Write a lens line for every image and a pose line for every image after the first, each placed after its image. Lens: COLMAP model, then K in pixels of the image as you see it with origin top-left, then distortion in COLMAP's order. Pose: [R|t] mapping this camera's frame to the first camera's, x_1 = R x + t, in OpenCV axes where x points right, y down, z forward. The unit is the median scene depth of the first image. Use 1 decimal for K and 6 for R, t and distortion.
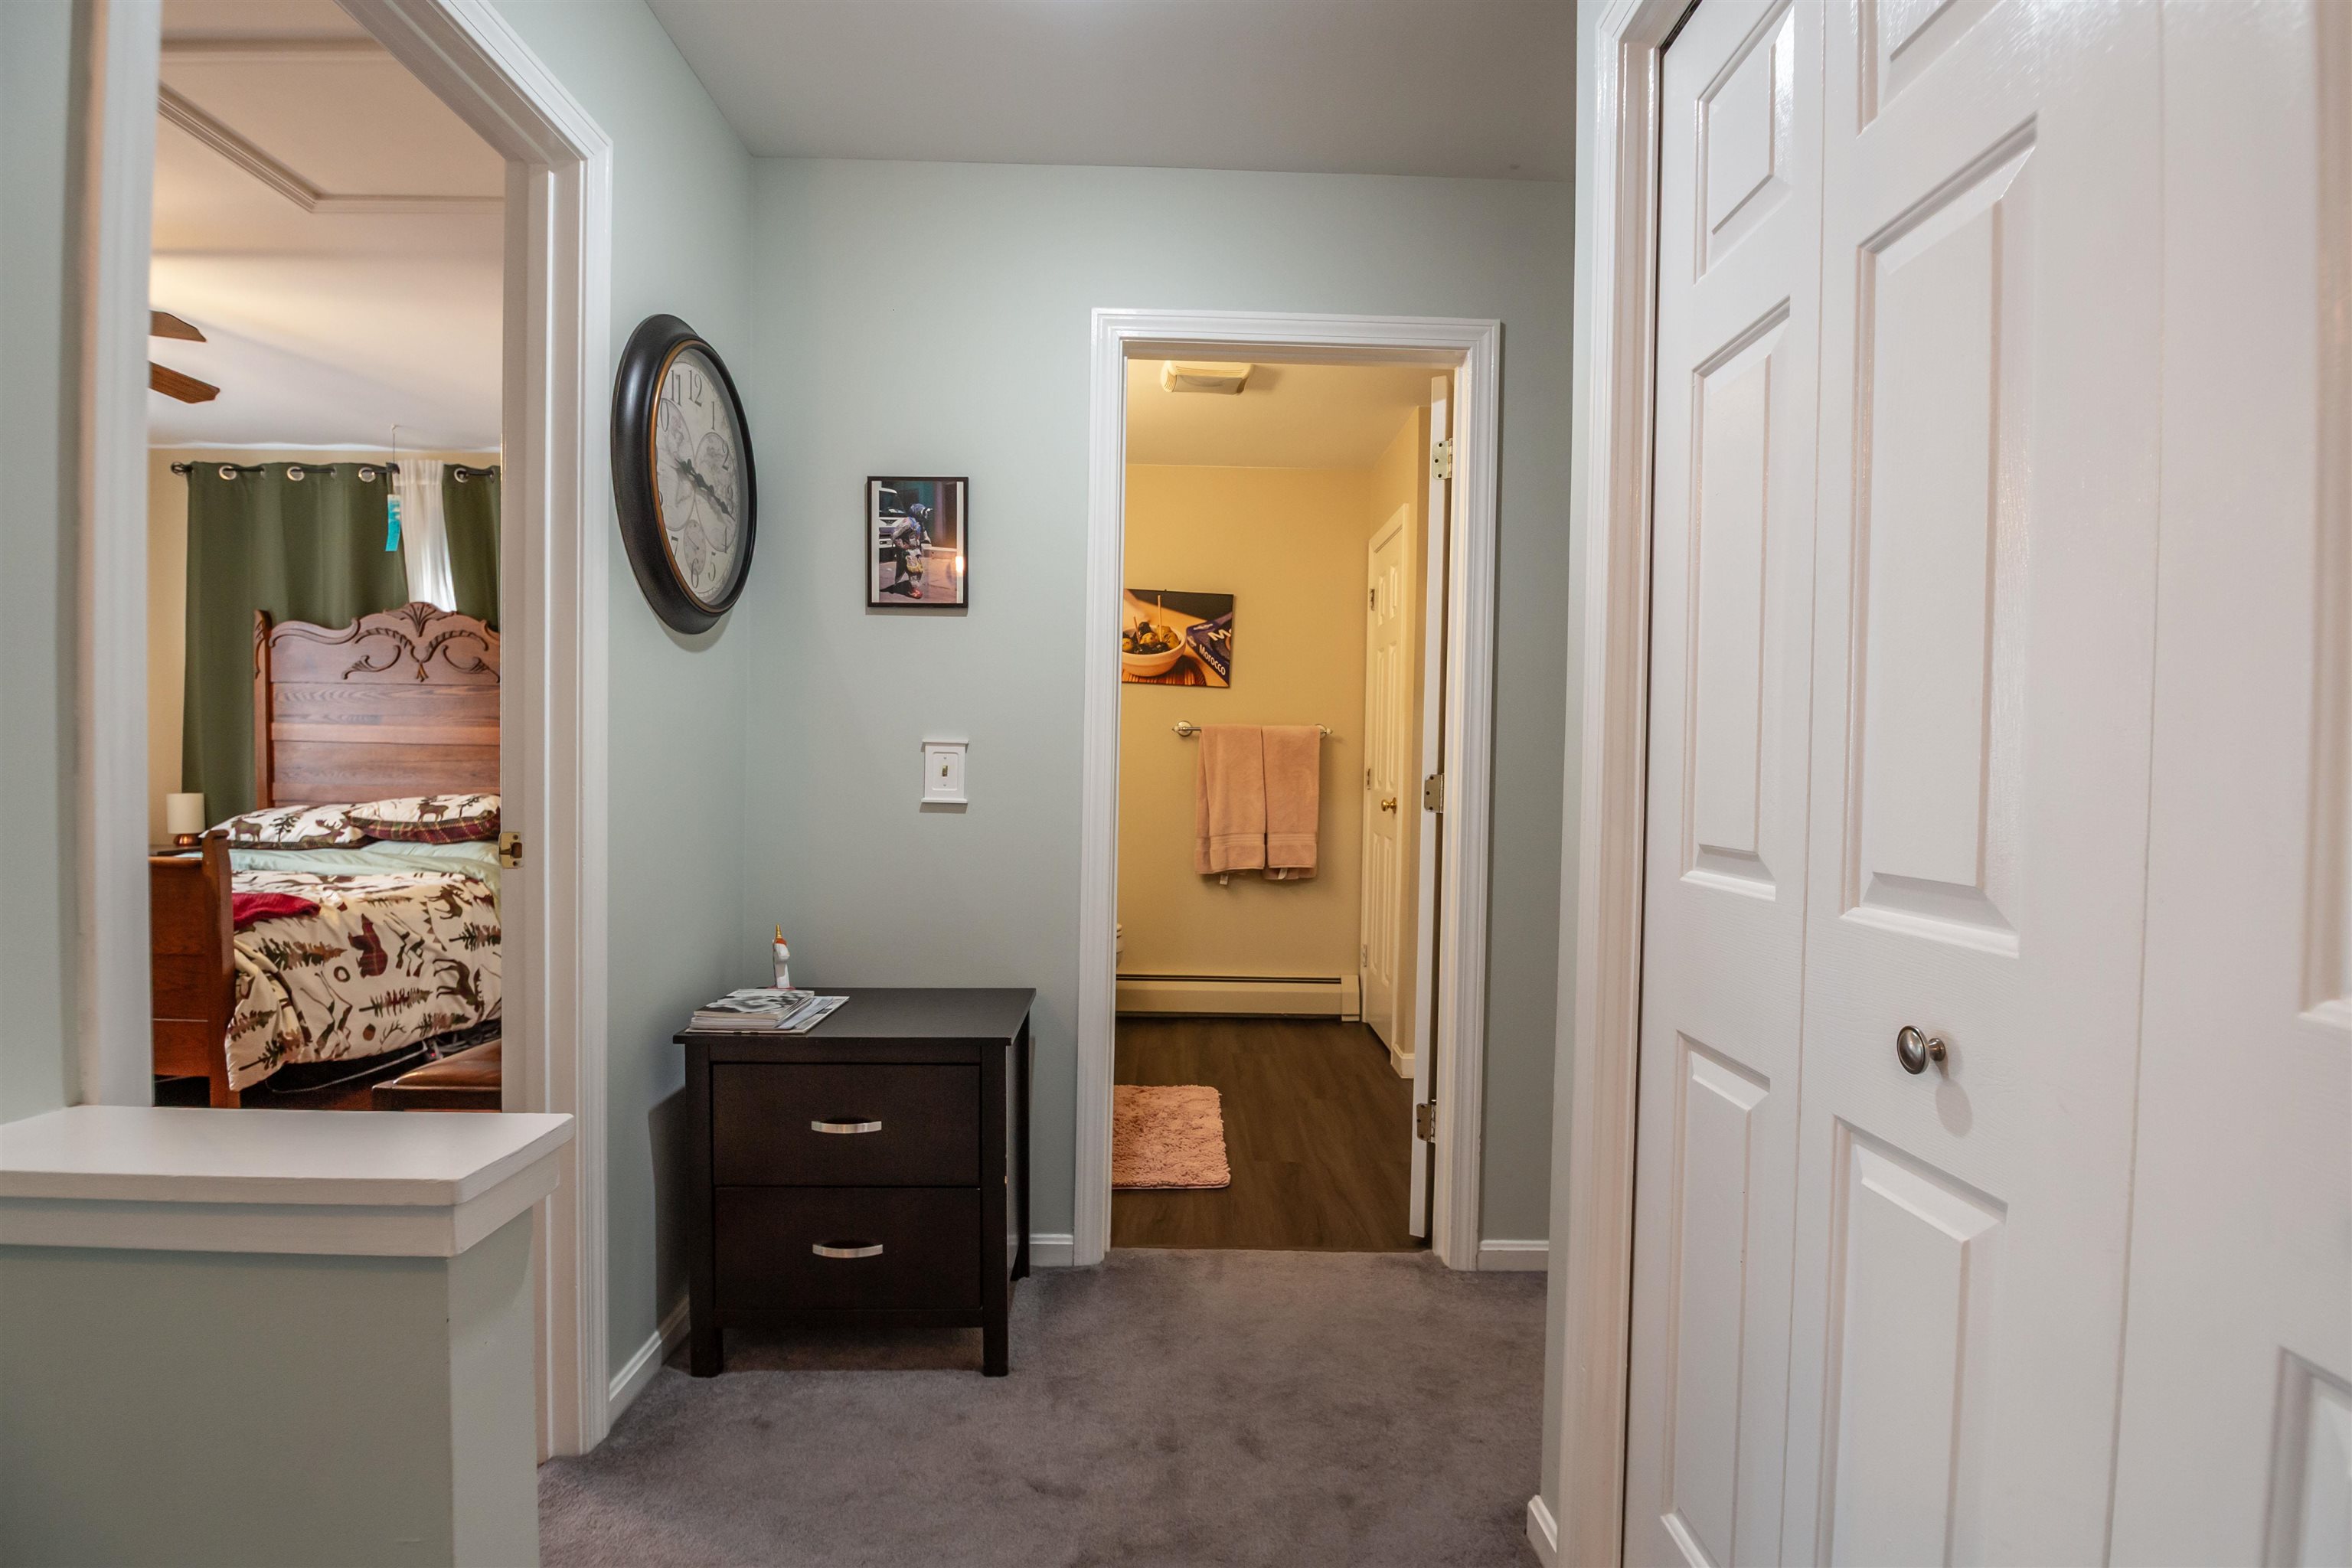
lens RADIAL K [[1144.1, 0, 1187.0], [0, 1144.1, 801.0], [0, 0, 1]] dist [-0.001198, -0.018022]
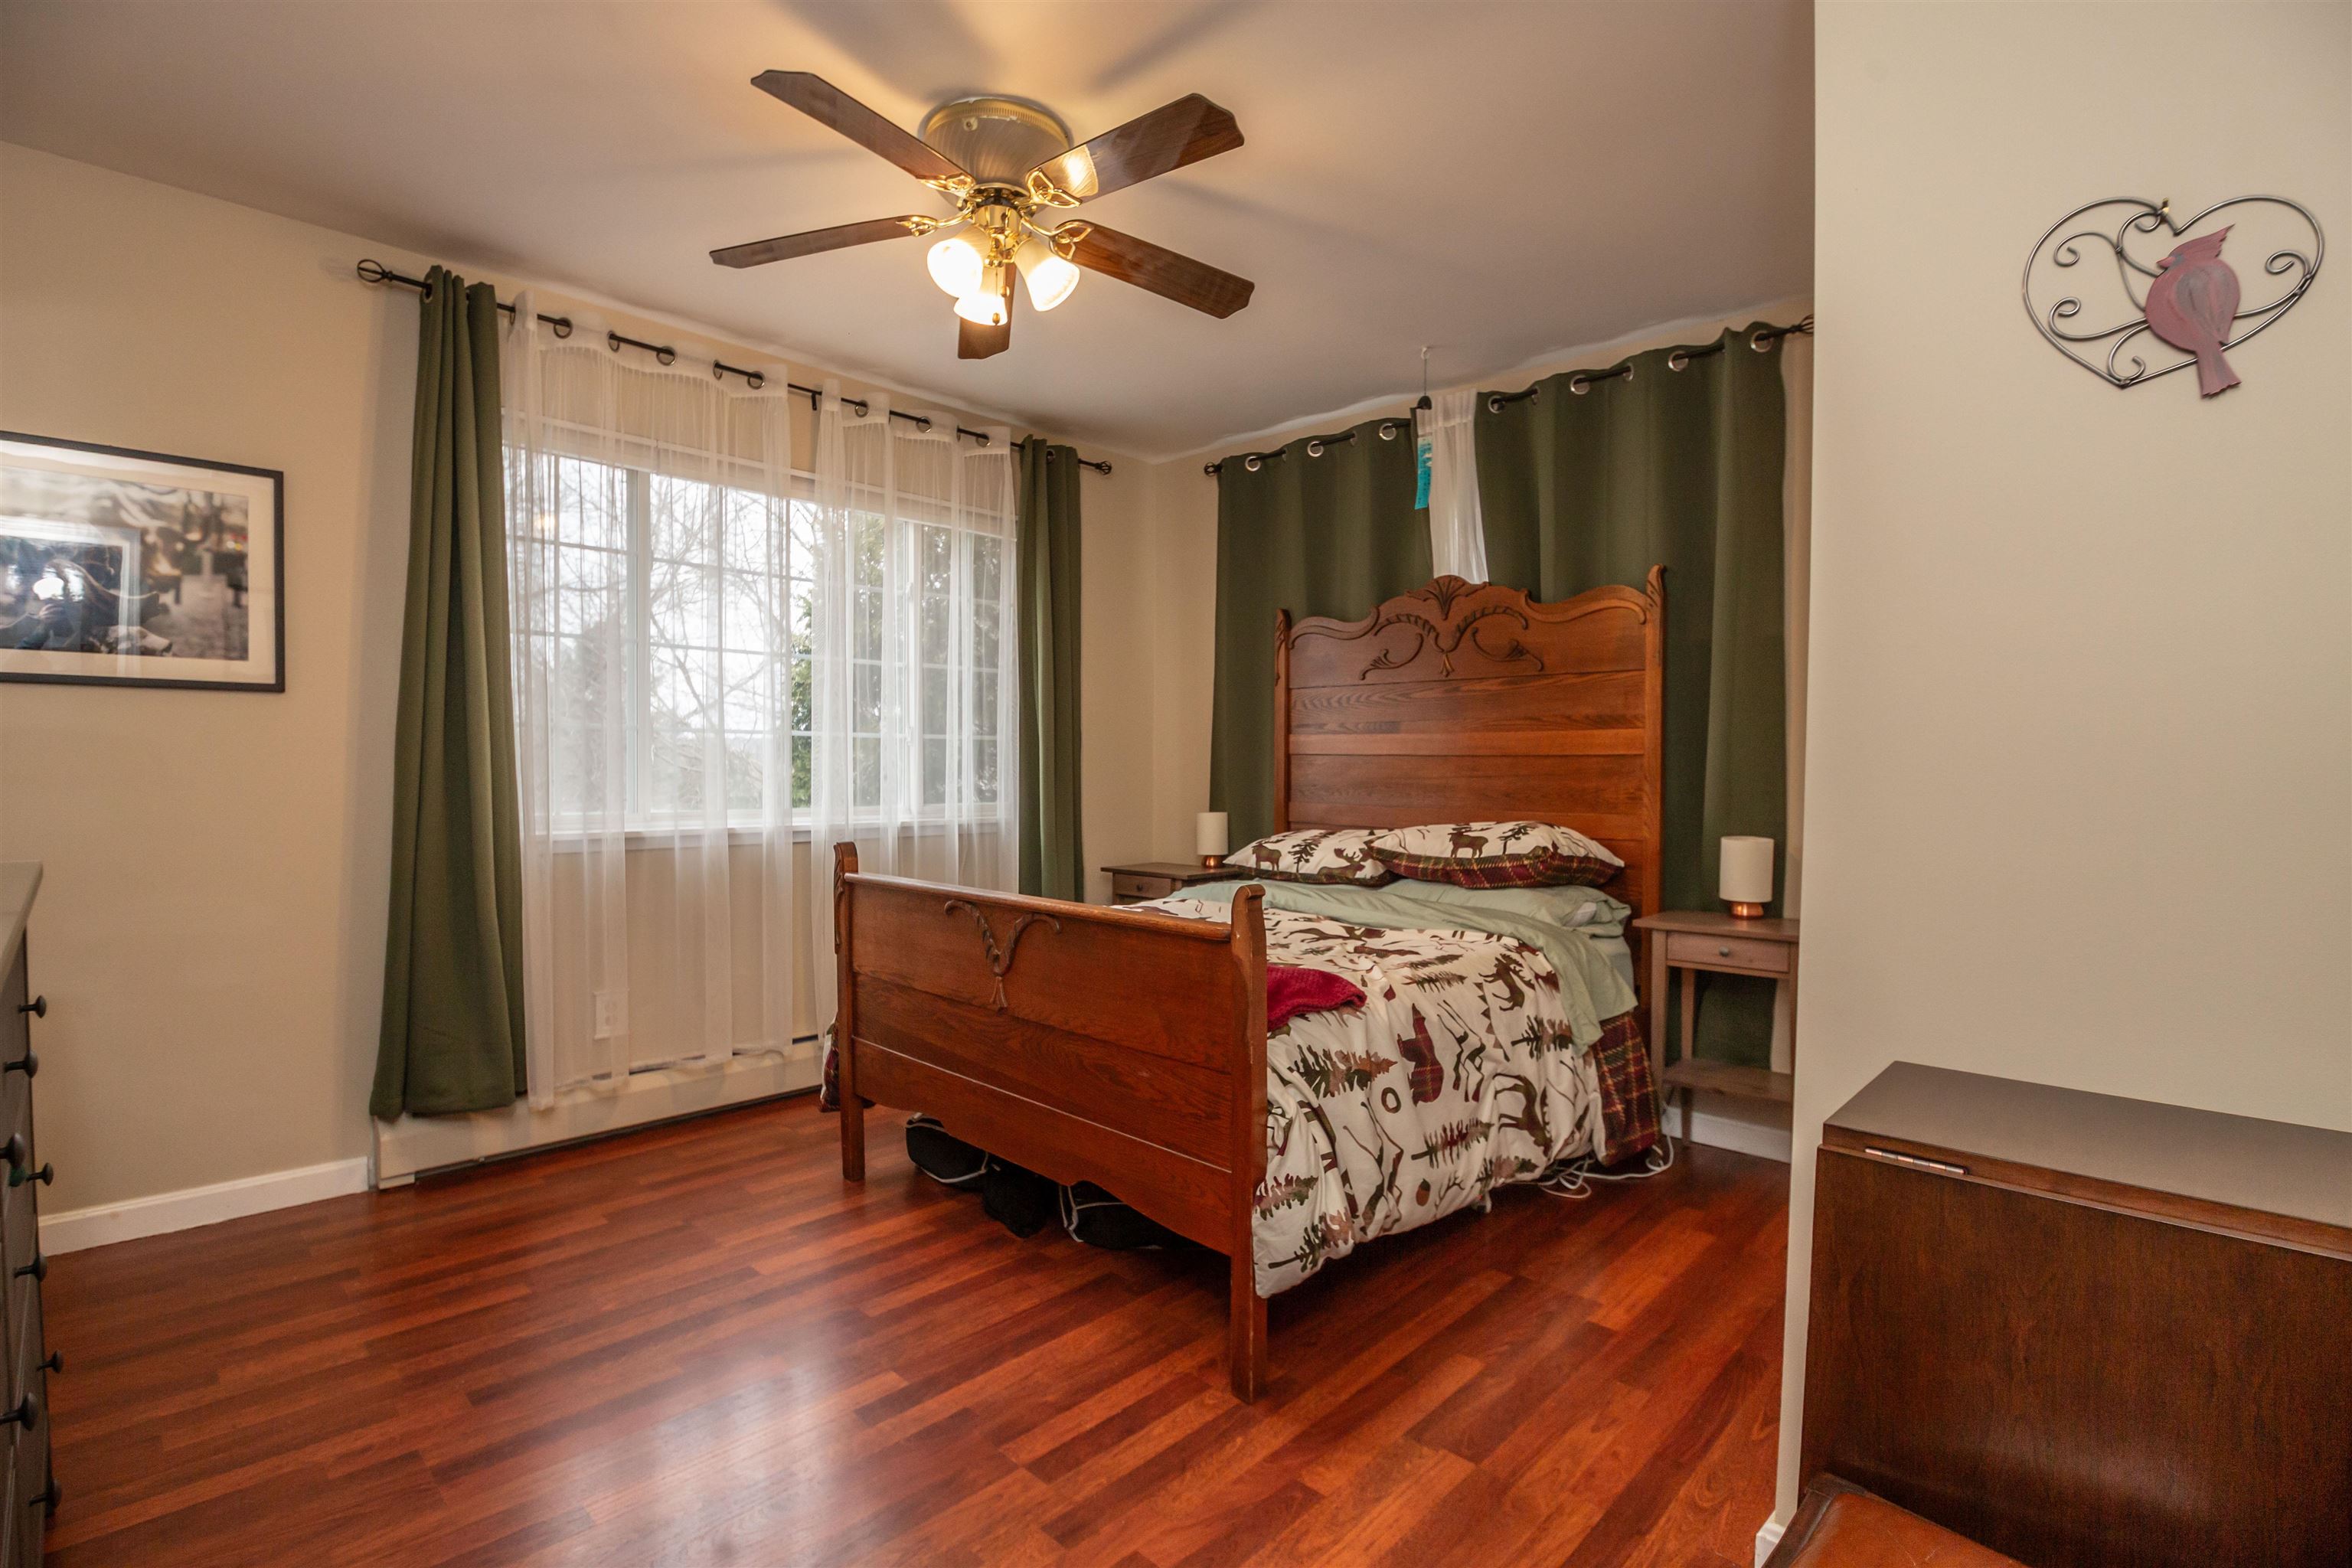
lens RADIAL K [[1088.1, 0, 1141.7], [0, 1088.1, 789.6], [0, 0, 1]] dist [-0.004462, -0.018280]
pose [[0.703819, 0.003295, -0.710371, -0.320619], [-0.018097, 0.999748, -0.013293, -0.014280], [0.710149, 0.022212, 0.703701, 0.361474]]
